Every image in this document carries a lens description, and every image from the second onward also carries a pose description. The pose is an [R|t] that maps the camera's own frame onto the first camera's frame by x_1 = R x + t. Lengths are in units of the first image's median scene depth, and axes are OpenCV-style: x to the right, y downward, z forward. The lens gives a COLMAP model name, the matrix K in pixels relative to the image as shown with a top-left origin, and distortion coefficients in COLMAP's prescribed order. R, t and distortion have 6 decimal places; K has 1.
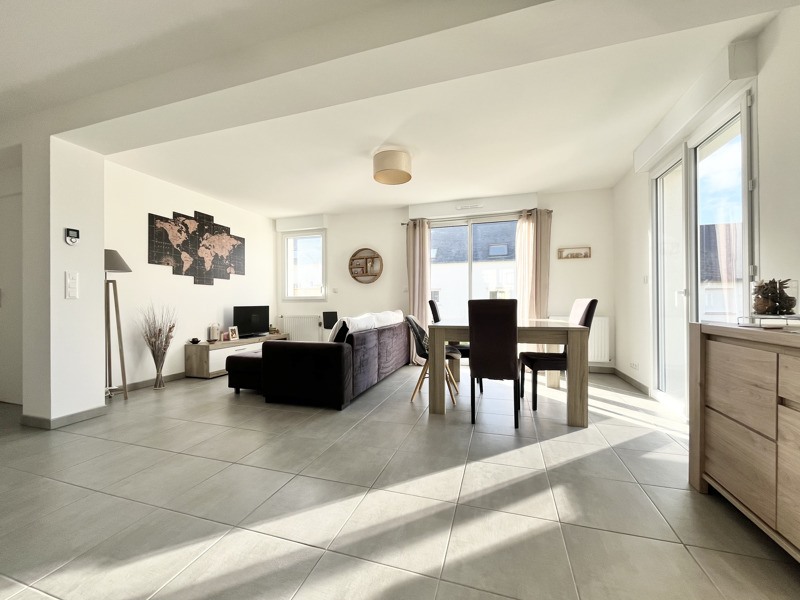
lens RADIAL K [[323.5, 0, 396.4], [0, 323.5, 298.5], [0, 0, 1]] dist [0.001095, 0.000148]
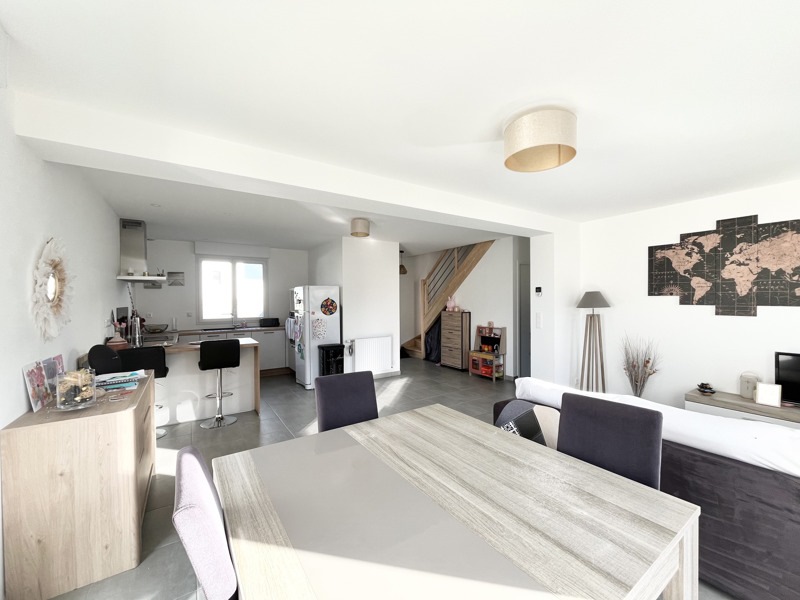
lens RADIAL K [[323.5, 0, 398.1], [0, 323.5, 303.9], [0, 0, 1]] dist [0.001095, 0.000148]
pose [[-0.629833, 0.002804, -0.776725, 0.478676], [0.005248, 0.999986, -0.000646, -0.077925], [0.776713, -0.004483, -0.629839, 0.927634]]
